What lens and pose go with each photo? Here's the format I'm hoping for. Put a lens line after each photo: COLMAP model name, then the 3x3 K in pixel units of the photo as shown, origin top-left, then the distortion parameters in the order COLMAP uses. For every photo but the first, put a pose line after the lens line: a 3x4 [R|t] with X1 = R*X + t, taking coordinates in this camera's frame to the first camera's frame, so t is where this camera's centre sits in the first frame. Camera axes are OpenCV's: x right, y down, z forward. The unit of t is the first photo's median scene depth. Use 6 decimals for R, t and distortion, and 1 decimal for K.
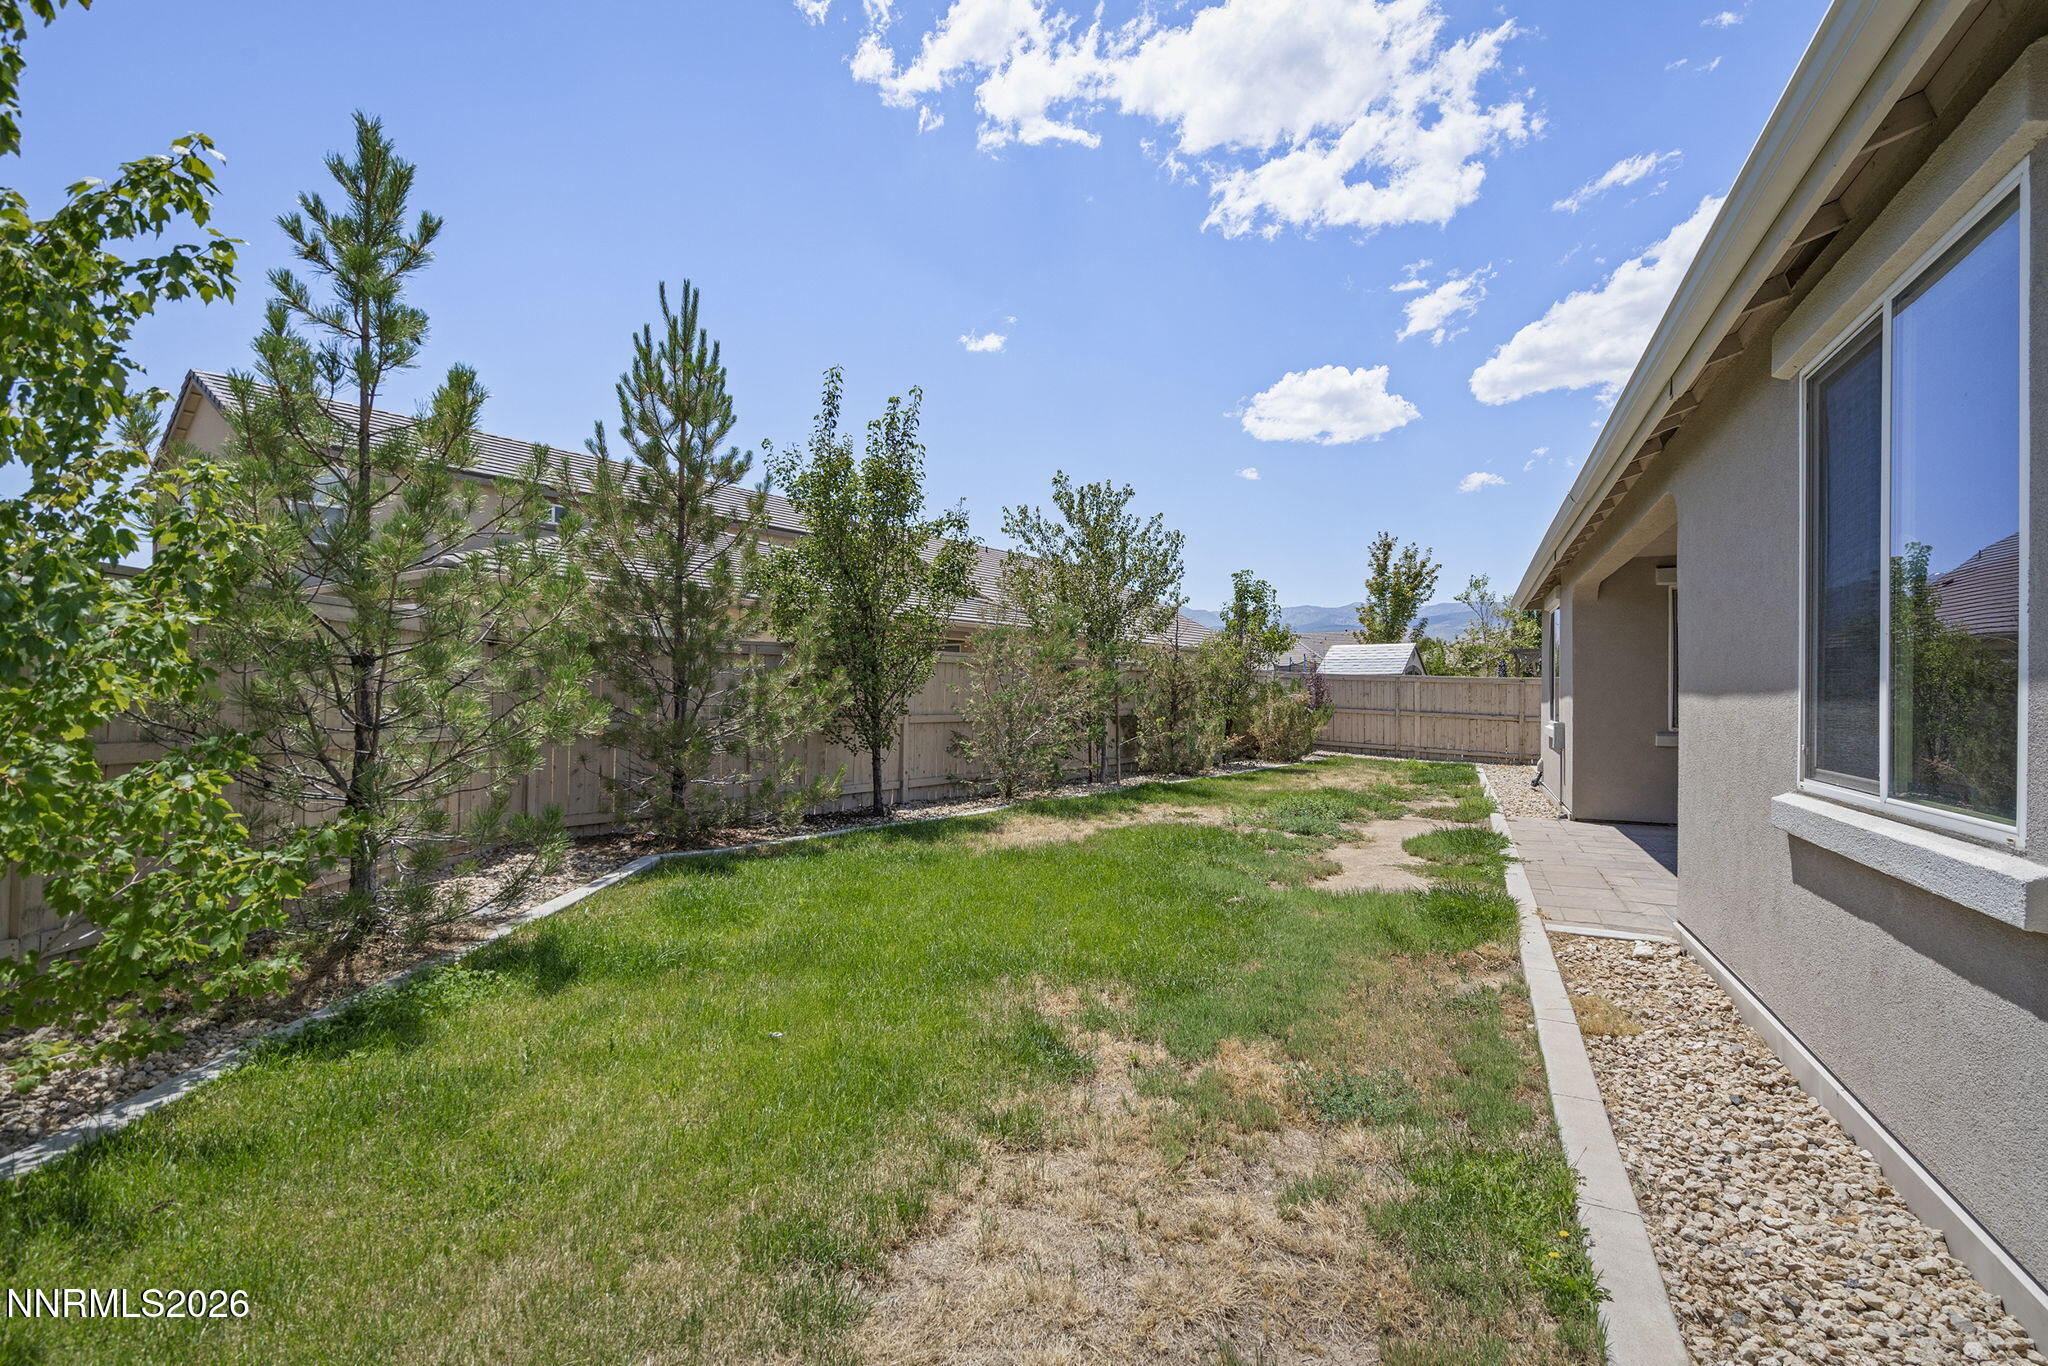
lens RADIAL K [[919.1, 0, 1014.5], [0, 919.1, 688.0], [0, 0, 1]] dist [0.001512, -0.000059]
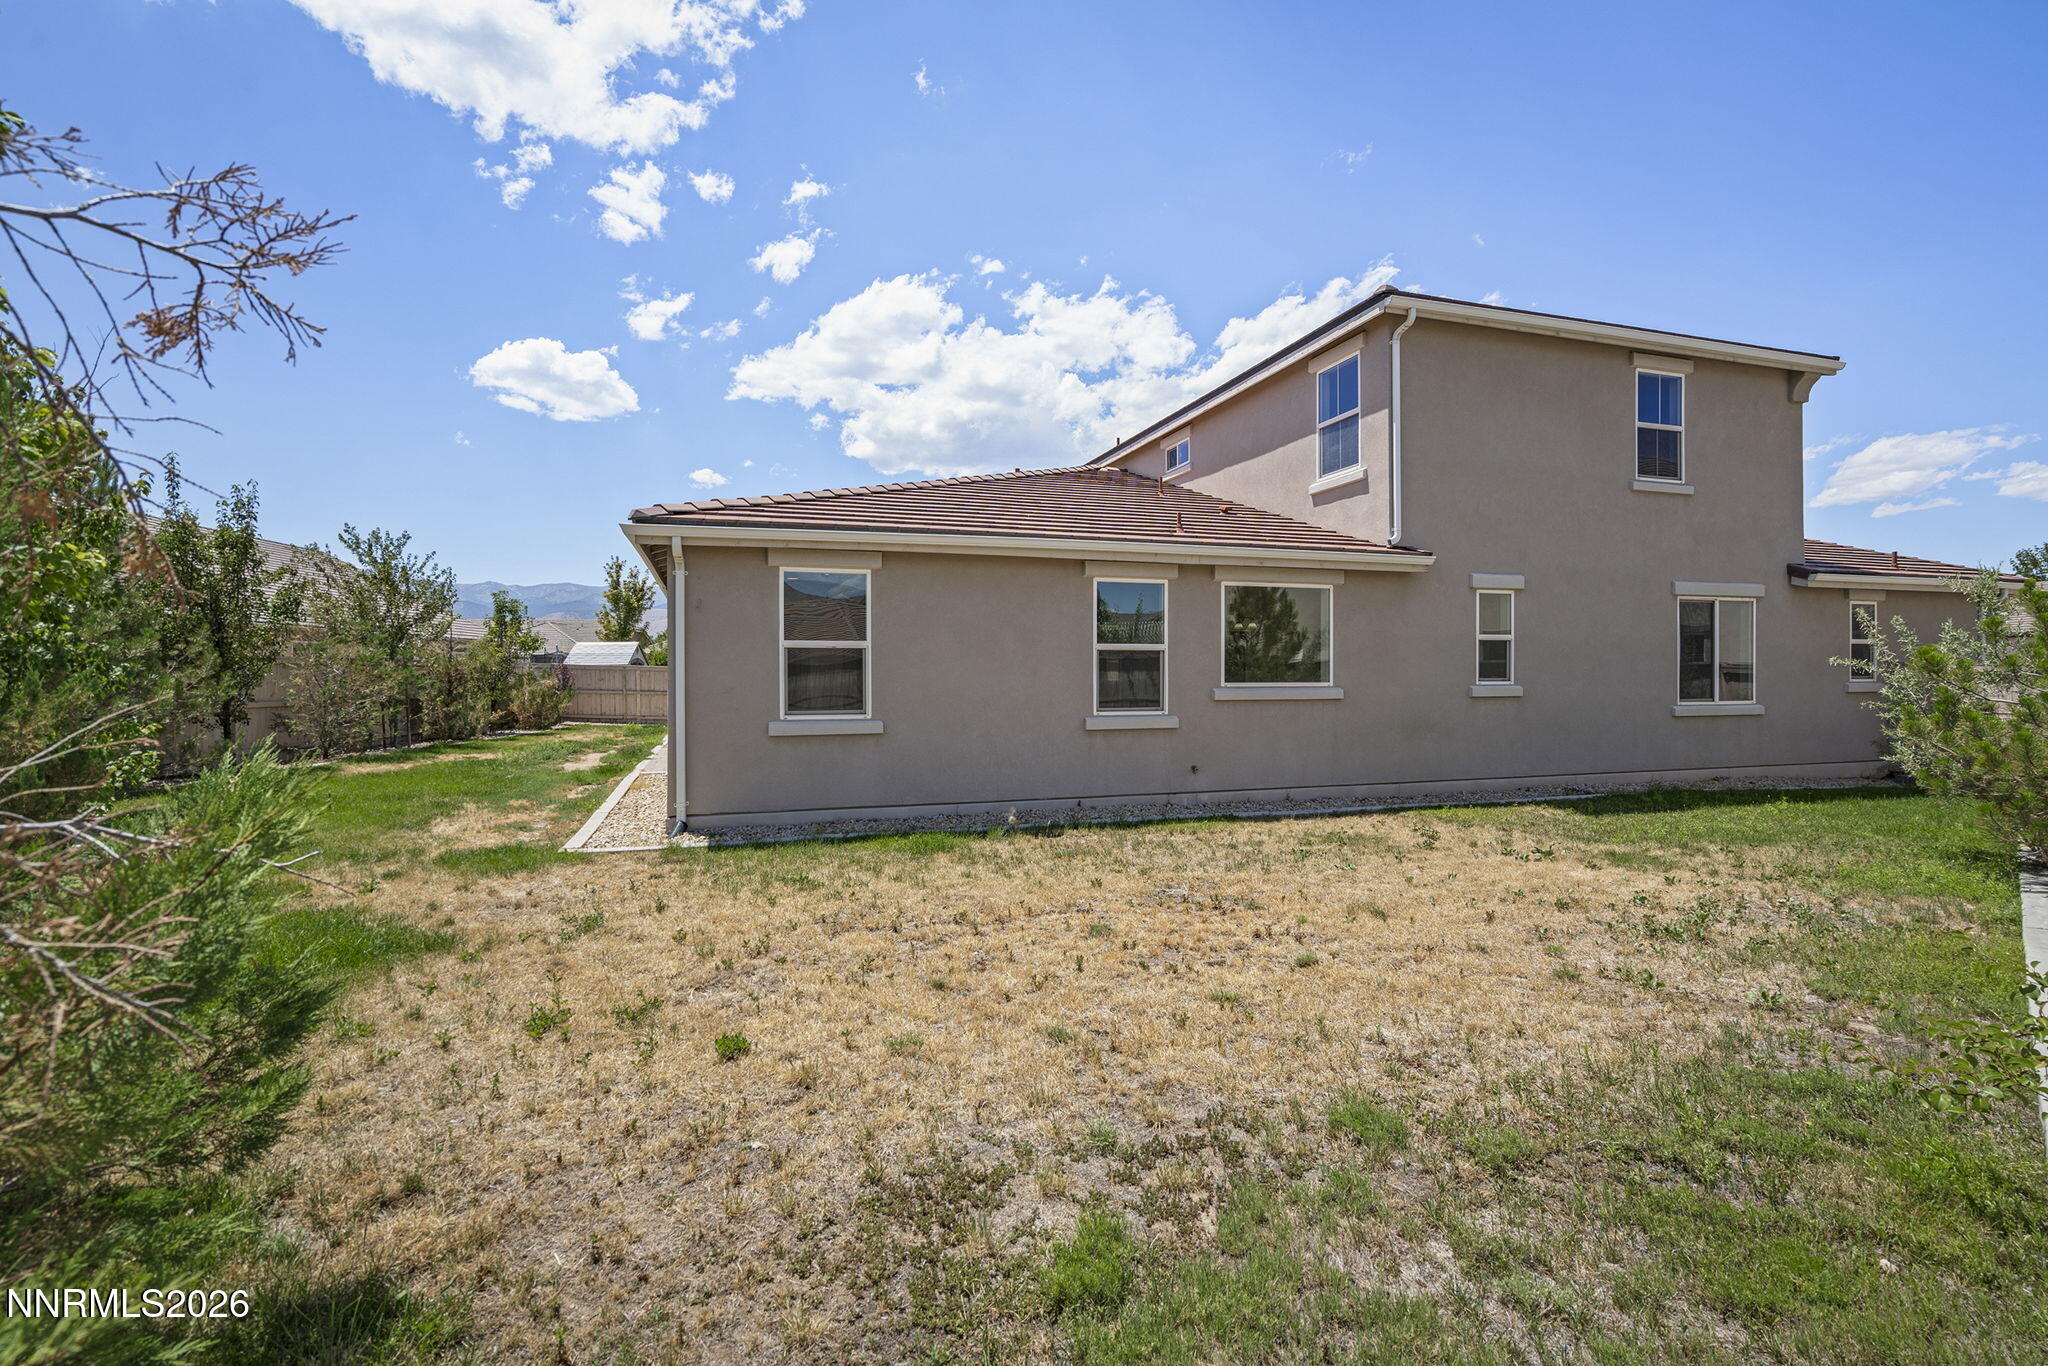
lens RADIAL K [[919.1, 0, 1009.7], [0, 919.1, 692.5], [0, 0, 1]] dist [0.001512, -0.000059]
pose [[0.730112, -0.032514, 0.682553, -0.159523], [0.017606, 0.999431, 0.028775, -0.003508], [-0.683101, -0.008992, 0.730269, -0.602505]]
